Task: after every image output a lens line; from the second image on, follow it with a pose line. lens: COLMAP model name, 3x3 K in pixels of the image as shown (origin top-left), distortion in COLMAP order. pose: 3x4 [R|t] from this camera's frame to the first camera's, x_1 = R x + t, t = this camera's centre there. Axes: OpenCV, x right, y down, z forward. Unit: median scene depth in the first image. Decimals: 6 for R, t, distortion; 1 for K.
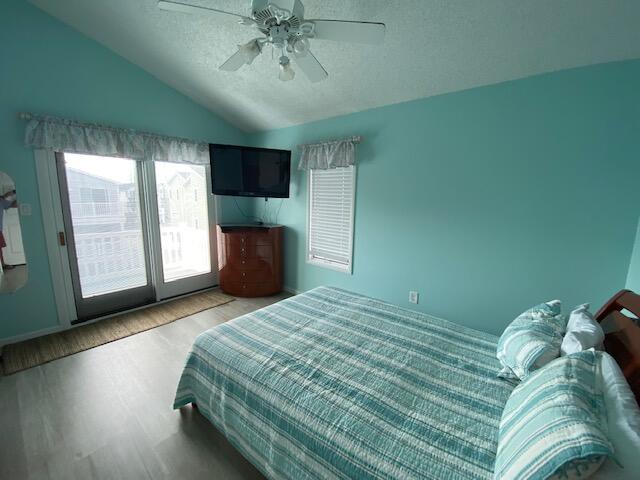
lens RADIAL K [[259.3, 0, 320.0], [0, 259.3, 240.0], [0, 0, 1]] dist [0.032689, -0.027583]
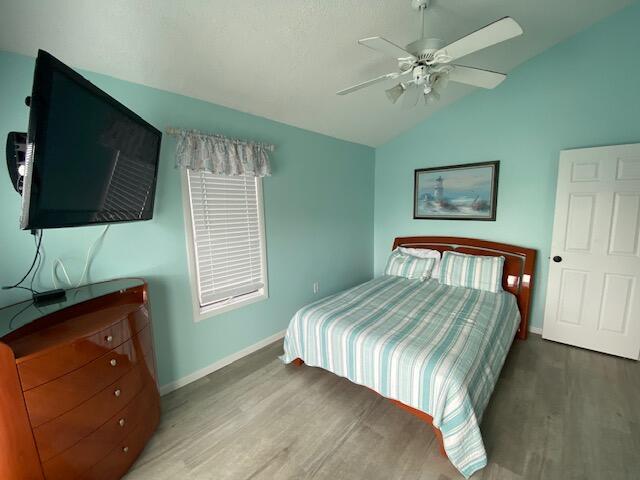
lens RADIAL K [[259.3, 0, 320.0], [0, 259.3, 240.0], [0, 0, 1]] dist [0.032689, -0.027583]
pose [[0.068477, -0.164451, 0.984006, -1.007422], [0.192108, 0.970035, 0.148747, -0.222858], [-0.978982, 0.178849, 0.098018, 1.007784]]
